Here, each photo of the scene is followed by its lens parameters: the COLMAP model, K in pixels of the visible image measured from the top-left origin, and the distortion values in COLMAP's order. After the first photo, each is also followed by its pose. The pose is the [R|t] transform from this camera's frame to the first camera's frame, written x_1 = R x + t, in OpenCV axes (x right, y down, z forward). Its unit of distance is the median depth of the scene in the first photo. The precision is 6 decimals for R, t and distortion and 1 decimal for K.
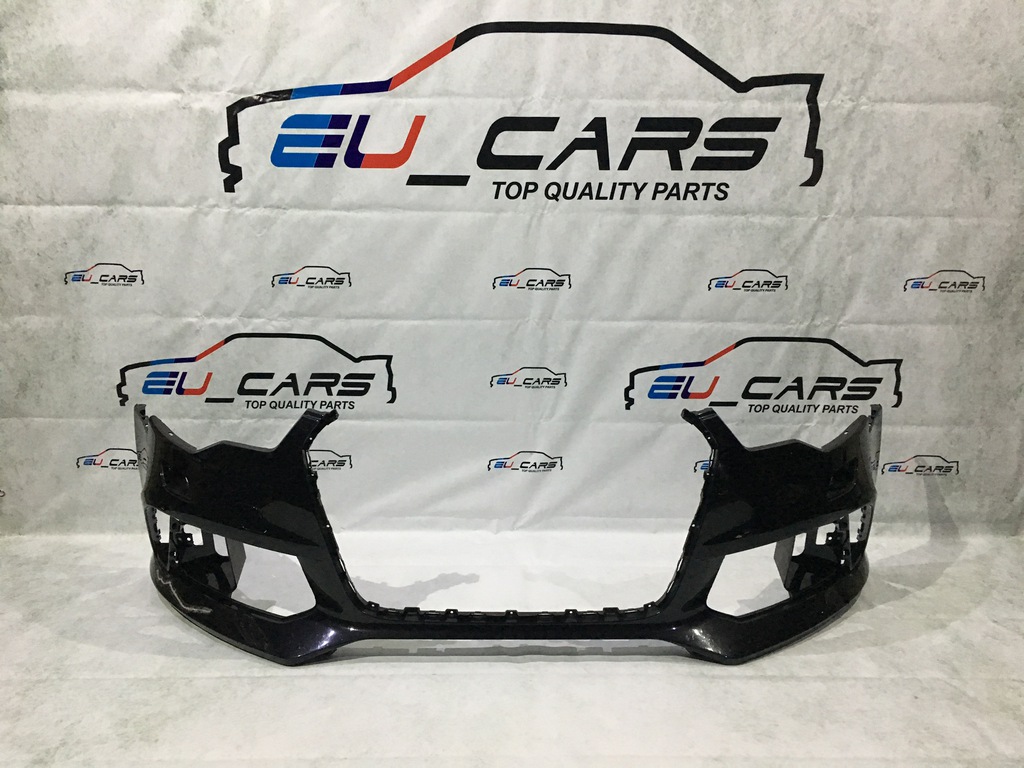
lens RADIAL K [[880.8, 0, 504.0], [0, 880.8, 370.1], [0, 0, 1]] dist [0.085741, -0.114159]
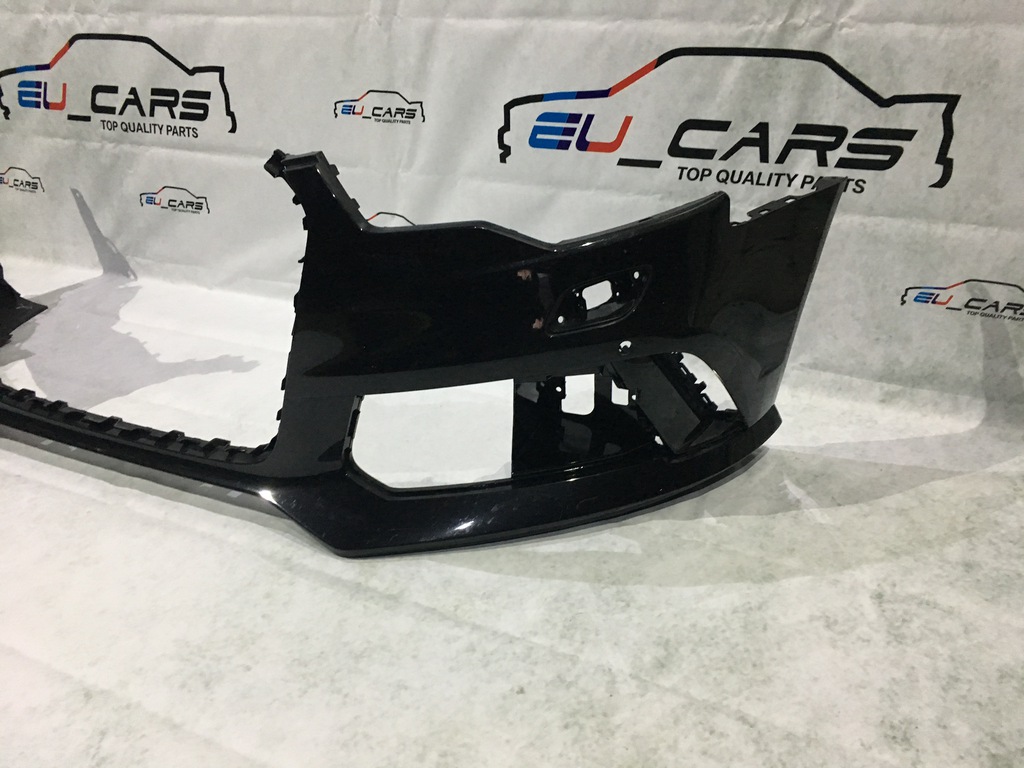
lens RADIAL K [[880.8, 0, 510.6], [0, 880.8, 378.9], [0, 0, 1]] dist [0.085741, -0.114159]
pose [[0.893661, 0.167003, -0.416509, 0.461275], [-0.046295, 0.957528, 0.284598, 0.010273], [0.446348, -0.235052, 0.863437, 0.387551]]
